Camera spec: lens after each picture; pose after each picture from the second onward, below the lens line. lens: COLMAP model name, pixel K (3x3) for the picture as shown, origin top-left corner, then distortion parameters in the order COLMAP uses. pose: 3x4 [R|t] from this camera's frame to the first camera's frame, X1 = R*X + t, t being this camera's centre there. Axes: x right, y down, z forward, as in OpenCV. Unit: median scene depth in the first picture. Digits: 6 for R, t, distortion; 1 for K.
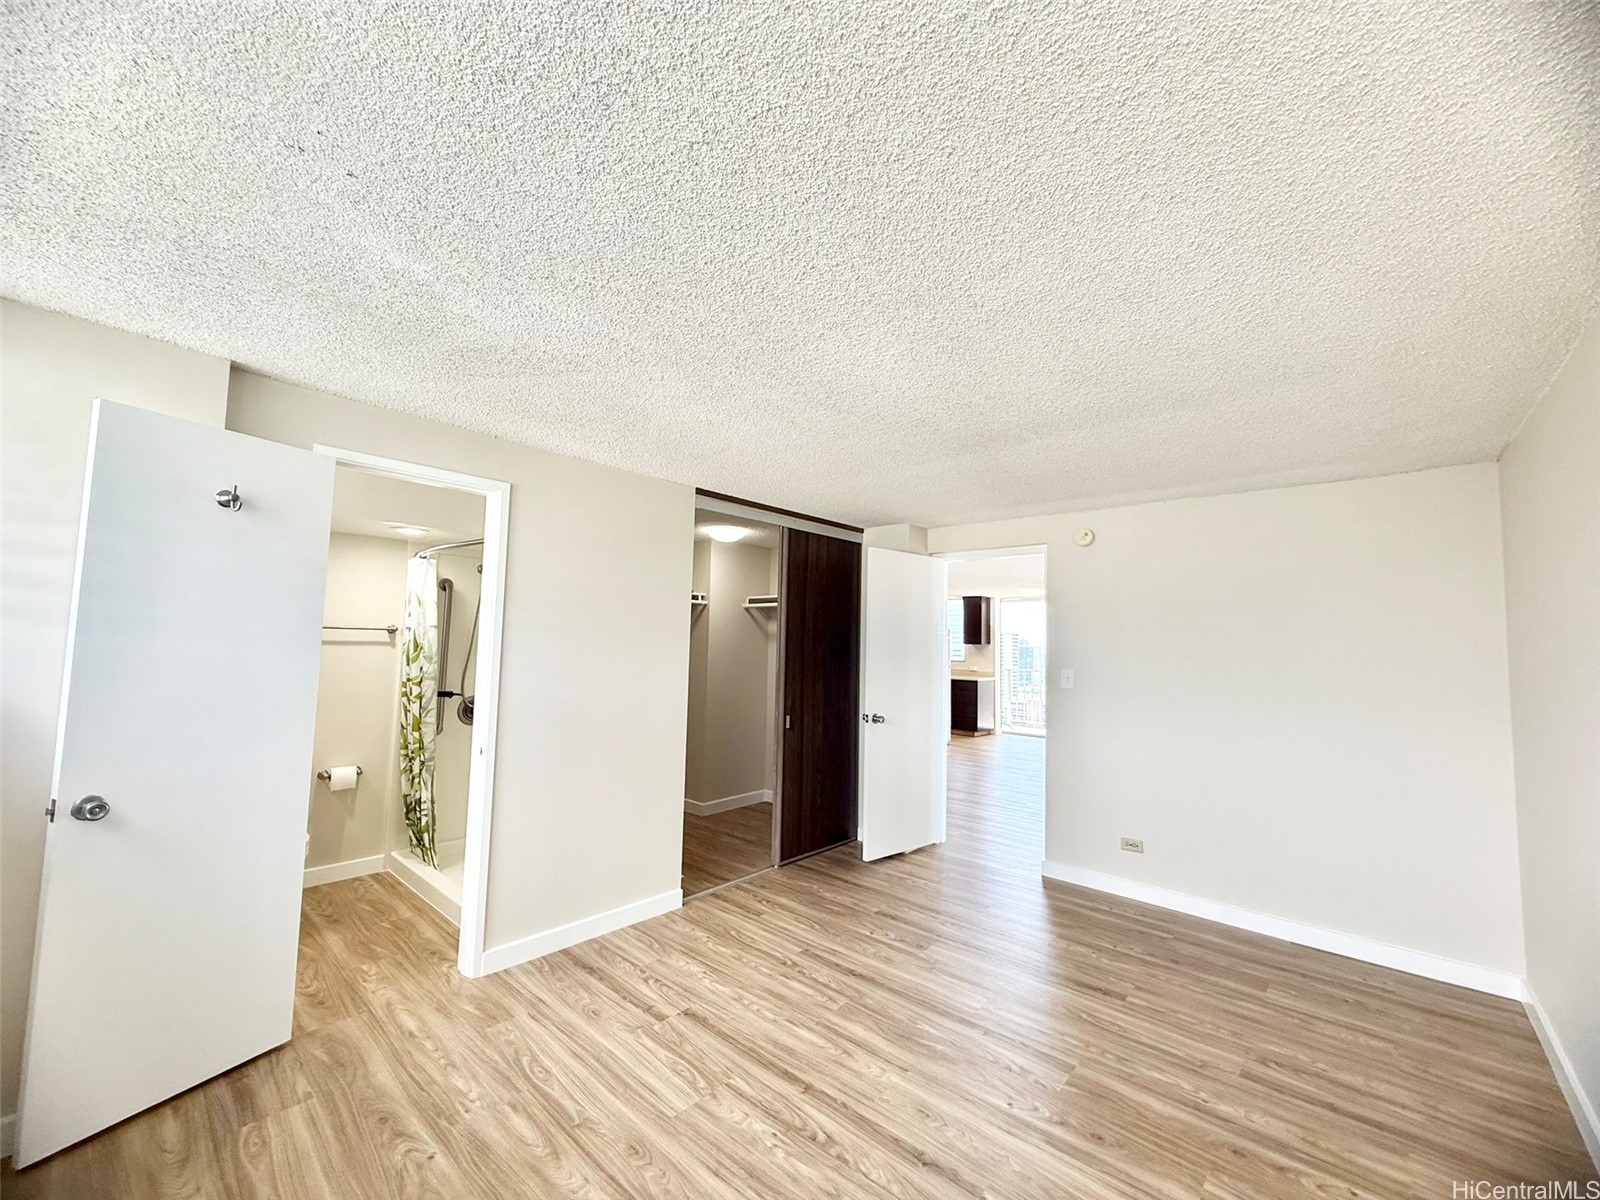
lens RADIAL K [[636.8, 0, 795.0], [0, 636.8, 600.8], [0, 0, 1]] dist [-0.001156, -0.000347]
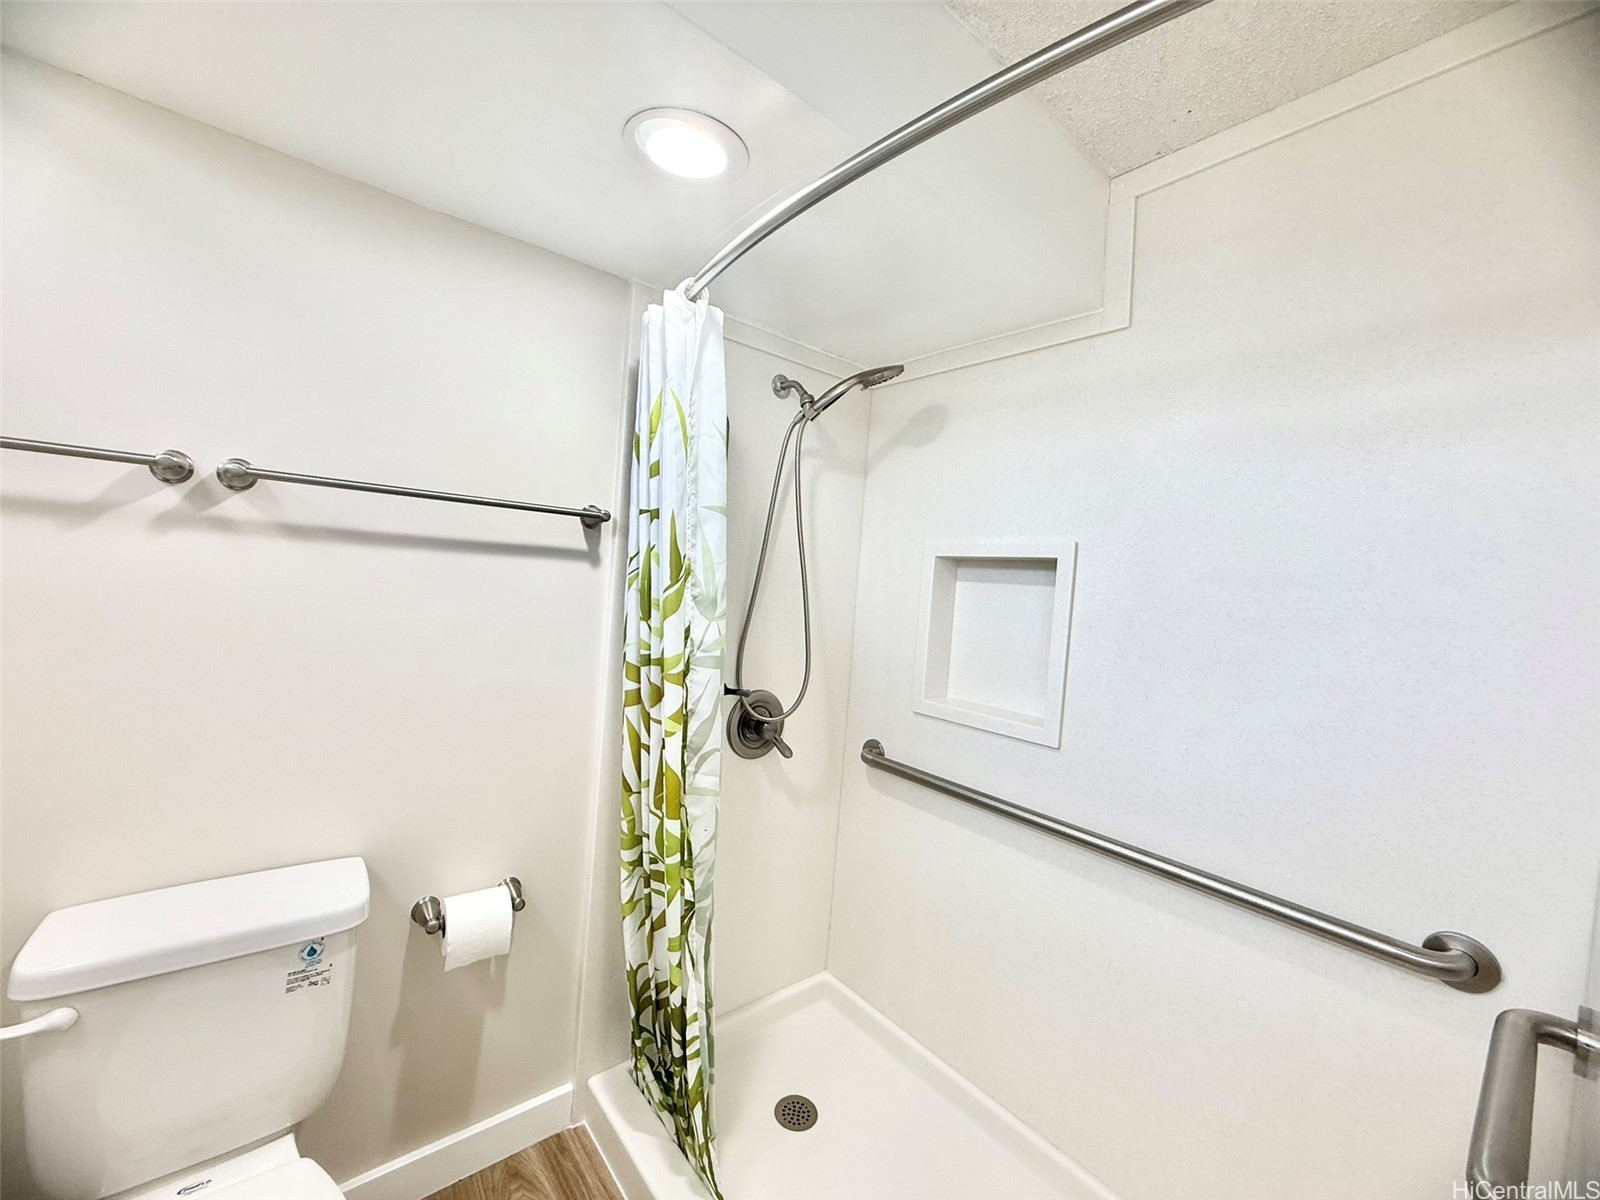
lens RADIAL K [[636.8, 0, 795.0], [0, 636.8, 600.8], [0, 0, 1]] dist [-0.001156, -0.000347]
pose [[0.988775, 0.057068, -0.138084, -0.482308], [-0.042603, 0.993503, 0.105536, 0.051557], [0.143209, -0.098468, 0.984782, 0.674426]]
